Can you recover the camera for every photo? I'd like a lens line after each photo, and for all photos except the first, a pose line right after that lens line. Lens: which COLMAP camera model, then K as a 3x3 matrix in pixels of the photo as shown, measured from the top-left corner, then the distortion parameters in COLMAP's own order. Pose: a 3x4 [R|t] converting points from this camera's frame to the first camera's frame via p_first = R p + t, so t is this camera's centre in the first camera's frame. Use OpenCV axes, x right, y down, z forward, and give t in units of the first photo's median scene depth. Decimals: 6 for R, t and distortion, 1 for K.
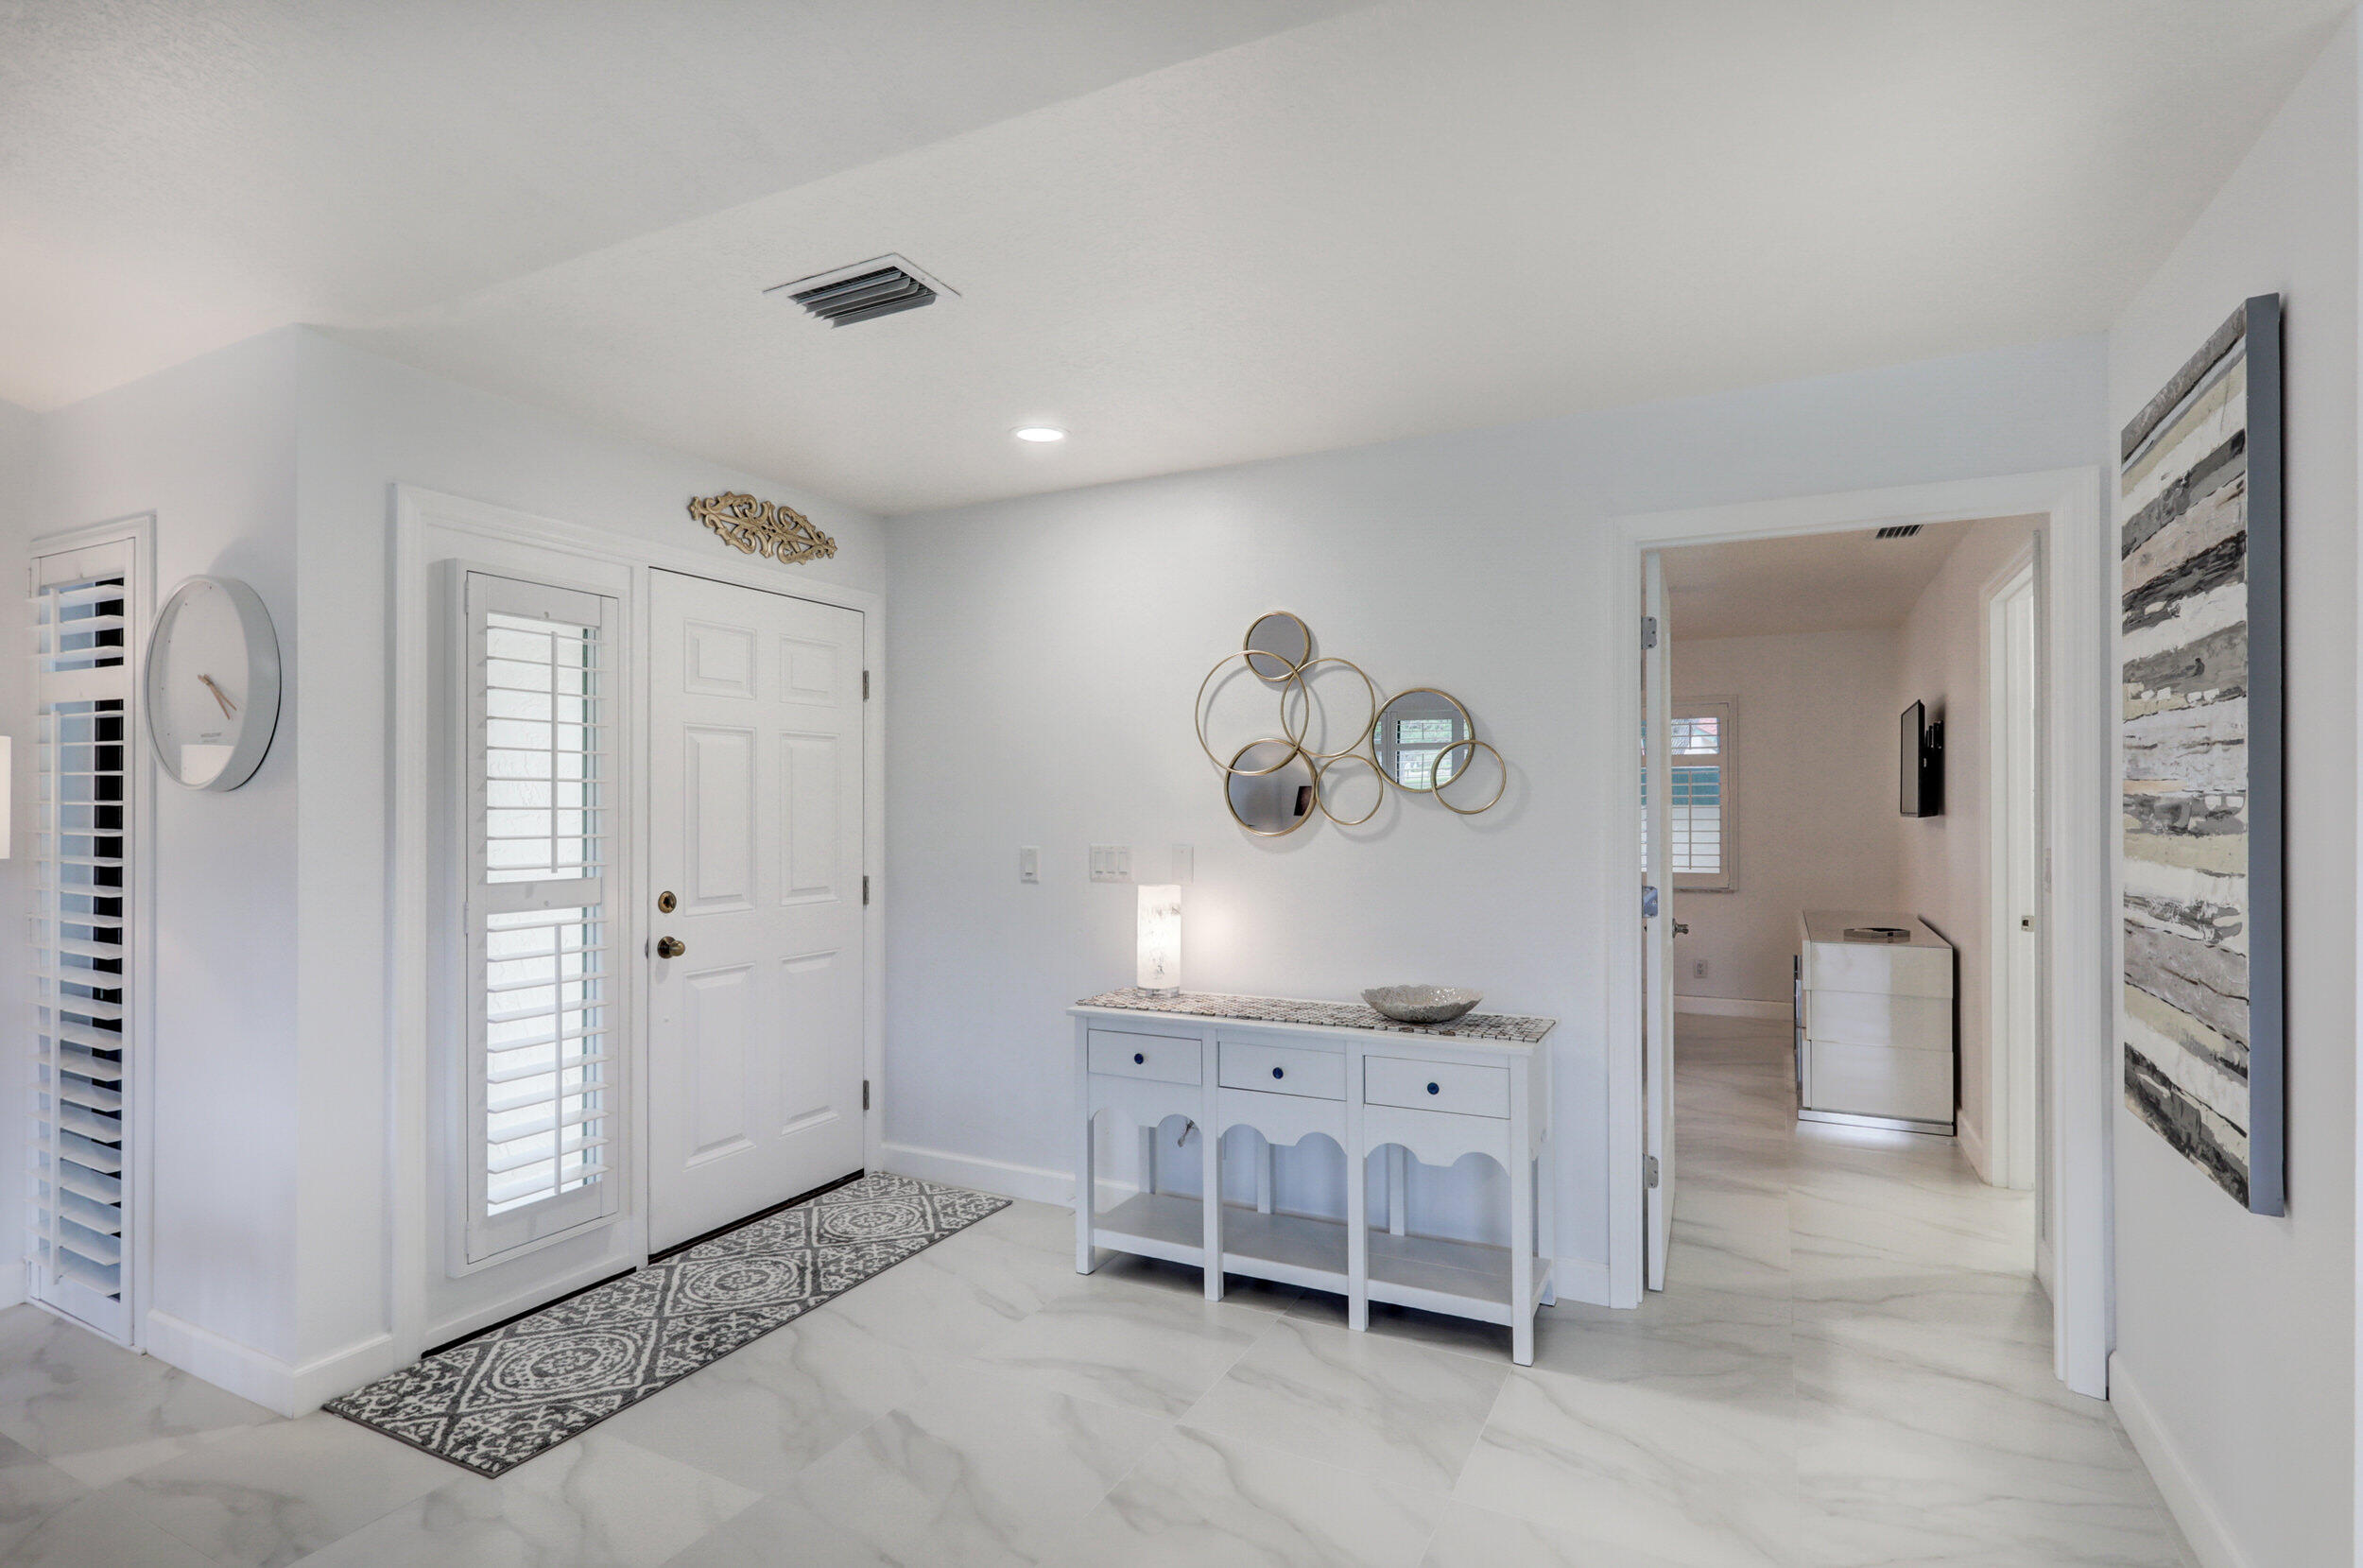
lens RADIAL K [[1146.6, 0, 1179.2], [0, 1146.6, 797.6], [0, 0, 1]] dist [-0.005998, 0.002517]
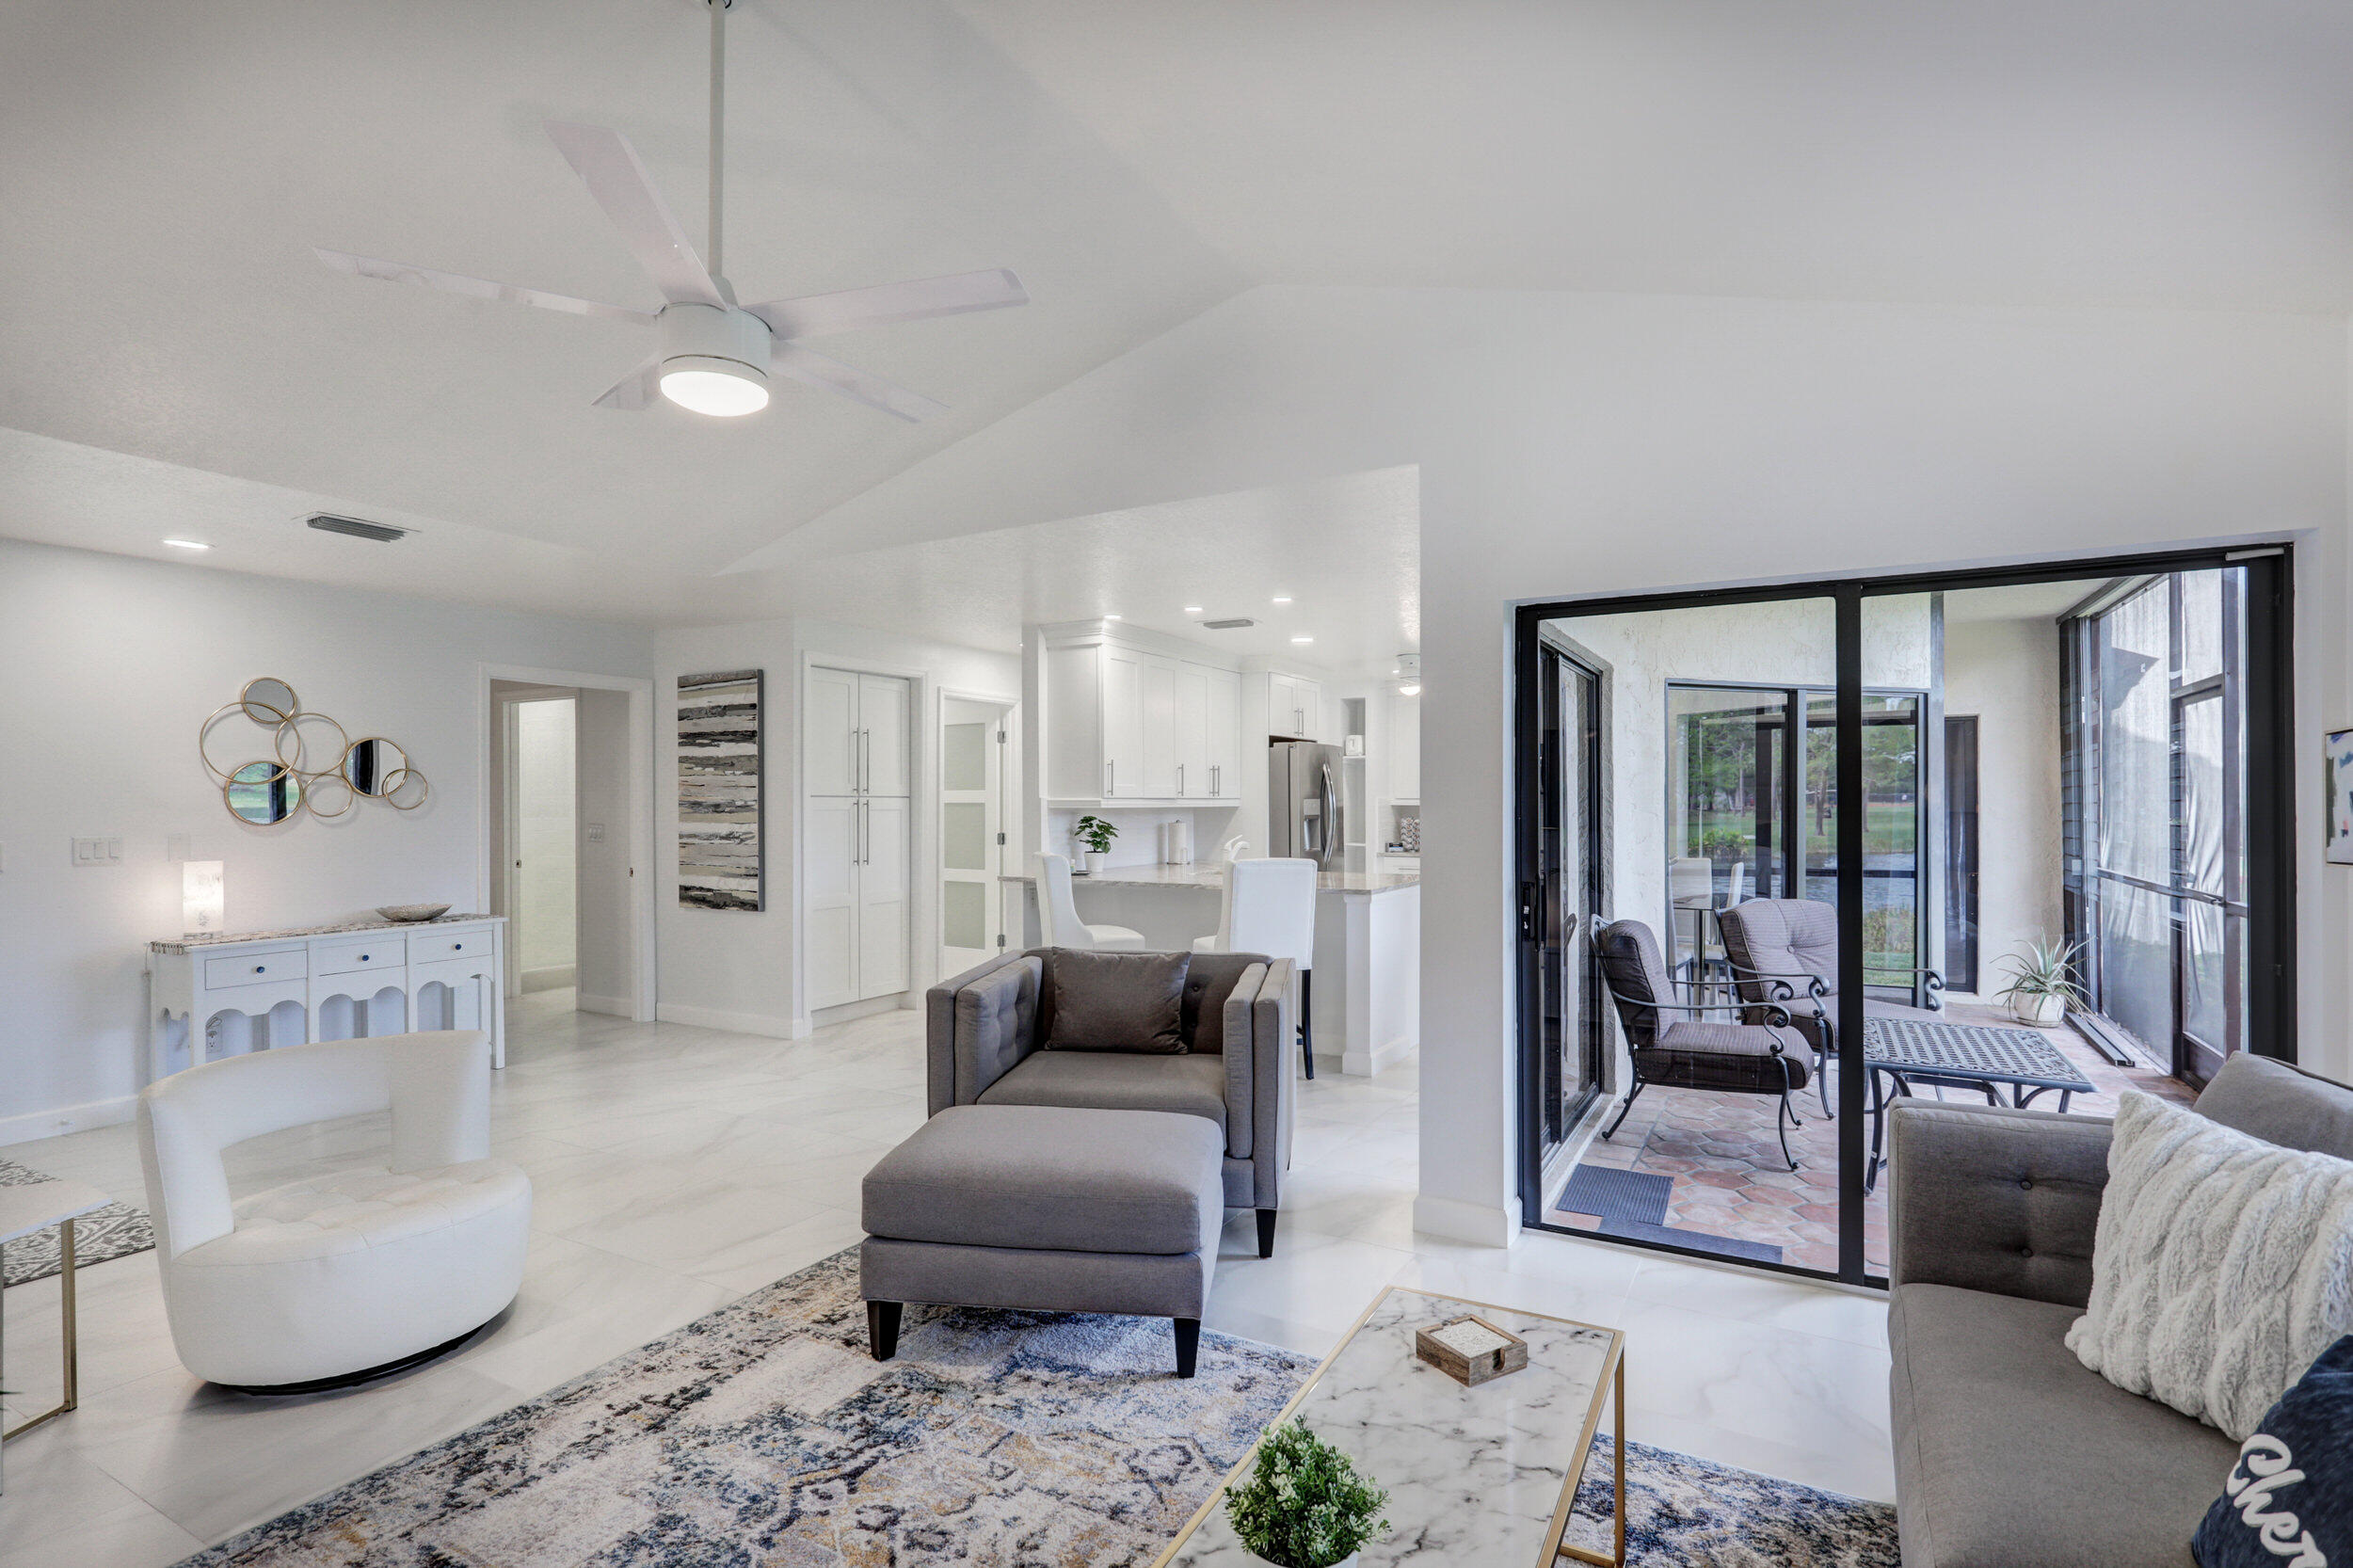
lens RADIAL K [[1141.8, 0, 1184.8], [0, 1141.8, 801.3], [0, 0, 1]] dist [-0.005998, 0.002517]
pose [[0.030094, 0.002866, 0.999543, -1.492081], [-0.005451, 0.999981, -0.002703, -0.000321], [-0.999532, -0.005367, 0.030109, -0.276584]]
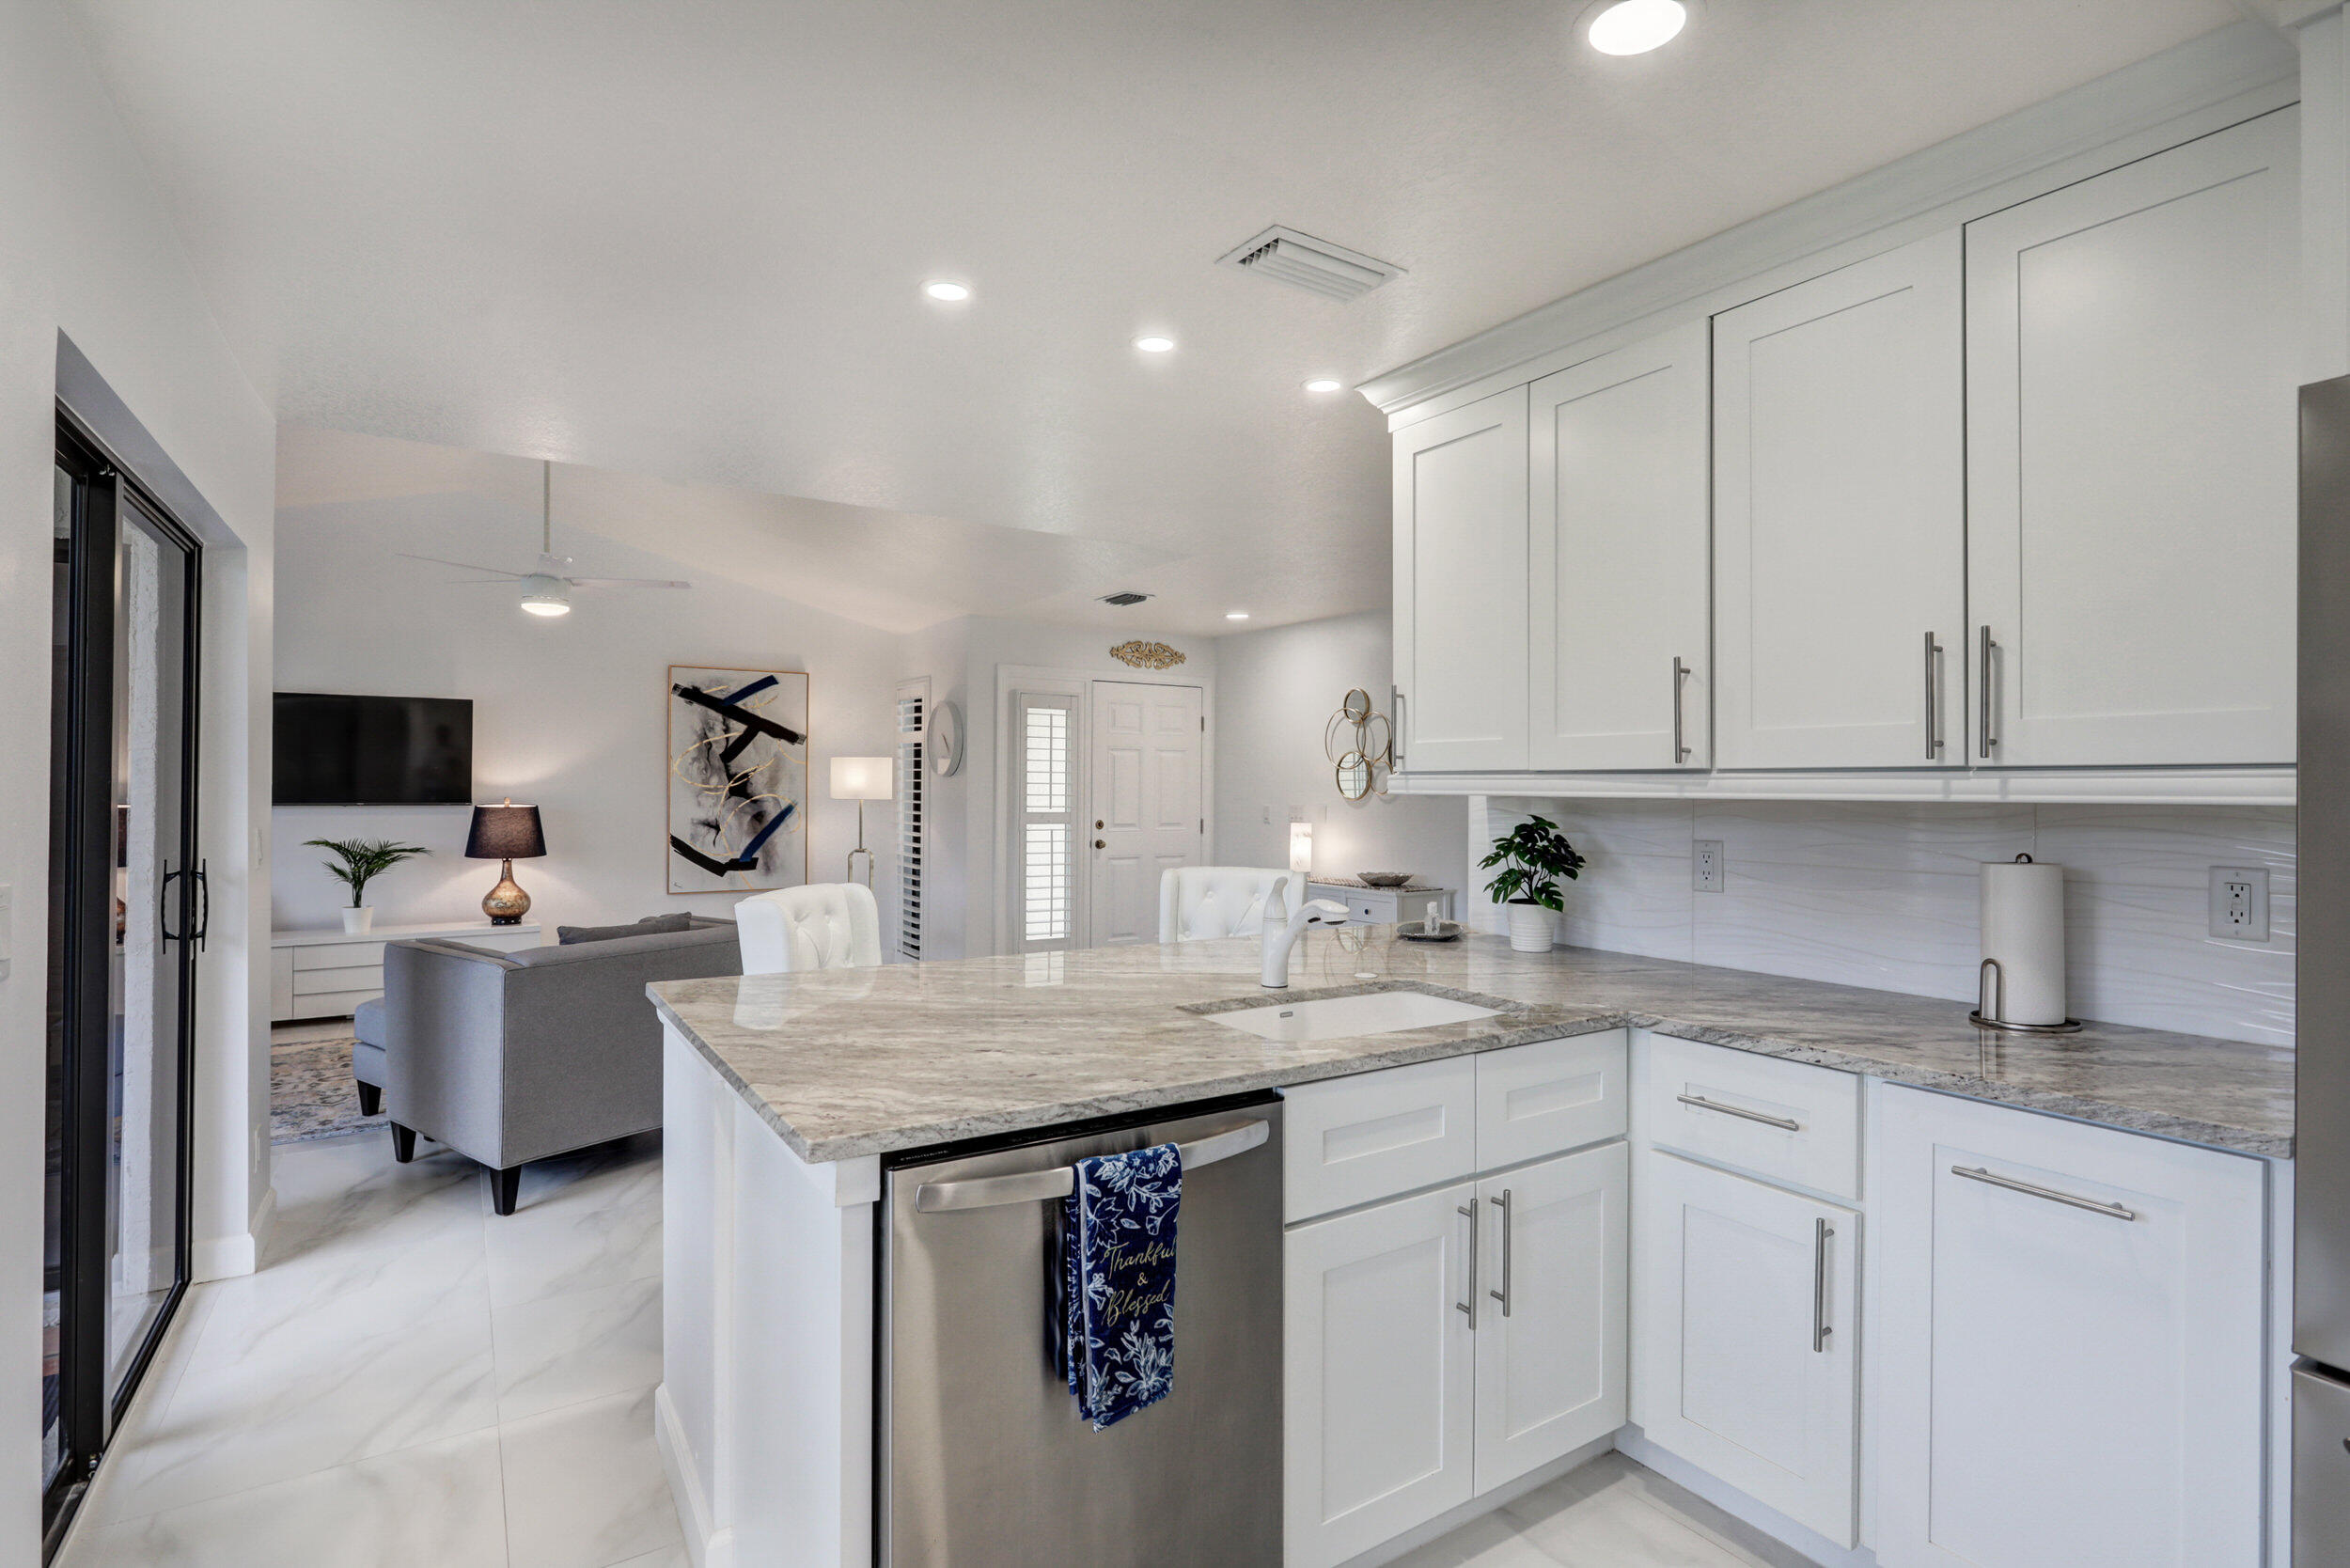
lens RADIAL K [[1152.5, 0, 1177.9], [0, 1152.5, 773.7], [0, 0, 1]] dist [-0.017696, 0.004339]
pose [[0.865957, 0.002584, -0.500111, 0.887334], [-0.004903, 0.999982, -0.003323, -0.004807], [0.500094, 0.005330, 0.865955, -0.971579]]
